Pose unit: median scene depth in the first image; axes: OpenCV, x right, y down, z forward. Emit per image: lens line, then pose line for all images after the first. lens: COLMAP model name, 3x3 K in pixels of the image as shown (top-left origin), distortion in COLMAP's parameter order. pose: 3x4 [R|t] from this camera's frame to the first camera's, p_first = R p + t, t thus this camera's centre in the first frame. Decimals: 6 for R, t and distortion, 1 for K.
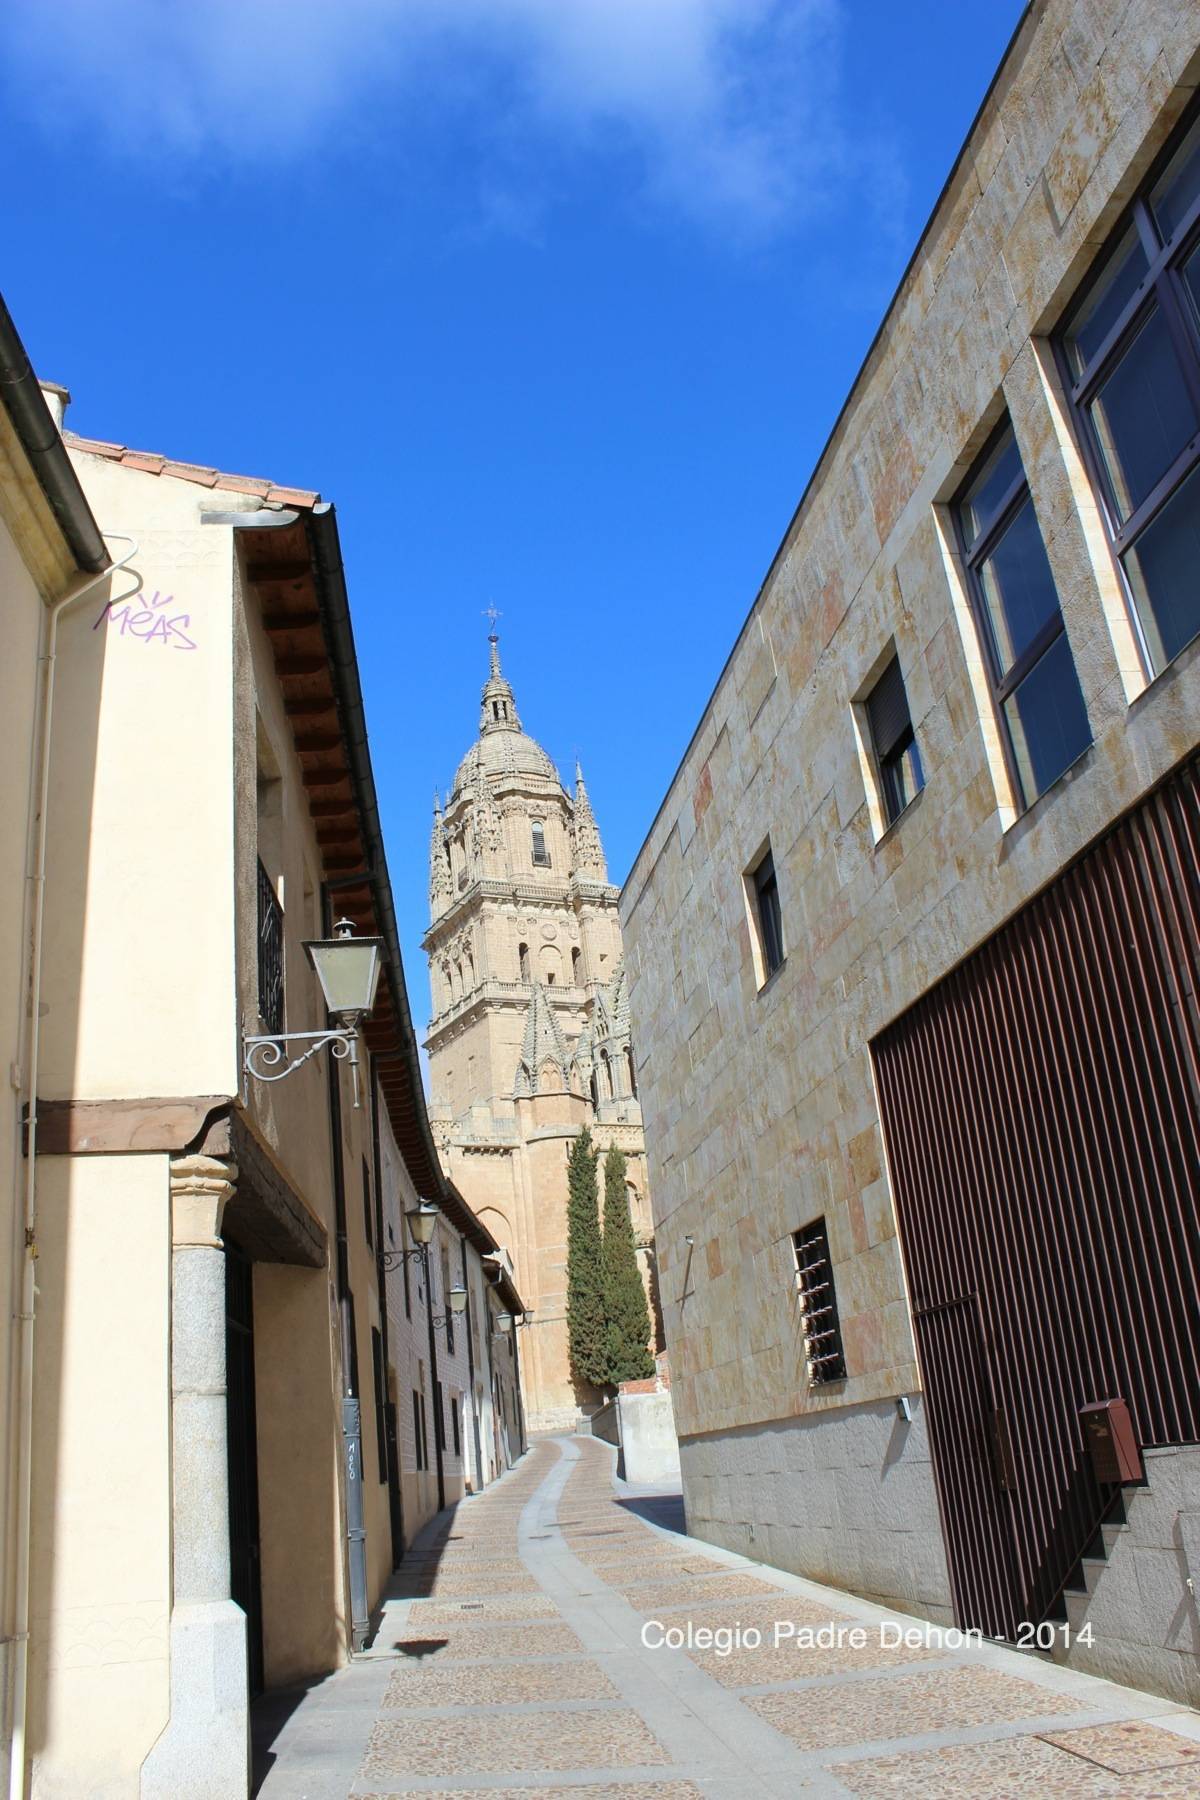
lens RADIAL K [[1516.2, 0, 539.3], [0, 1516.2, 905.0], [0, 0, 1]] dist [-0.170283, 0.170034]
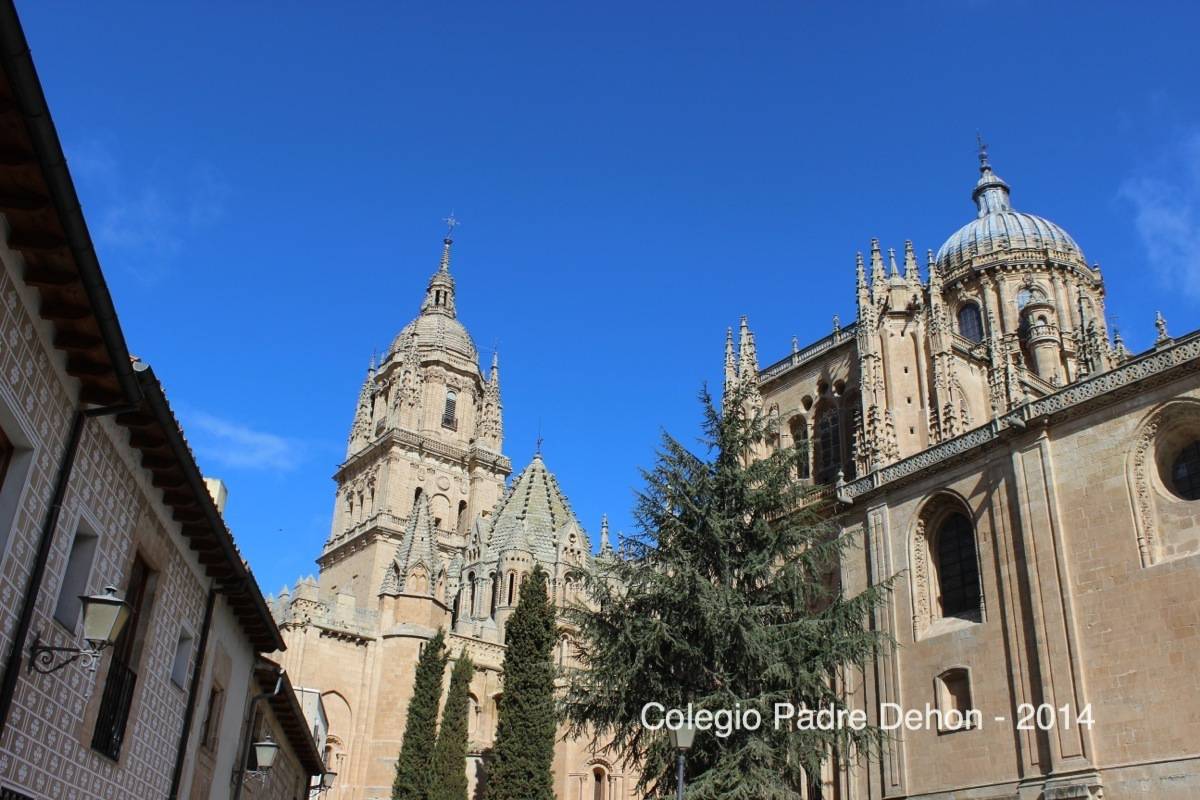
lens RADIAL K [[1126.5, 0, 600.0], [0, 1126.5, 400.0], [0, 0, 1]] dist [-0.114900, 0.023733]
pose [[0.972400, 0.200975, 0.118519, 0.008023], [-0.186164, 0.974520, -0.125114, 0.041106], [-0.140644, 0.099597, 0.985038, 0.124335]]
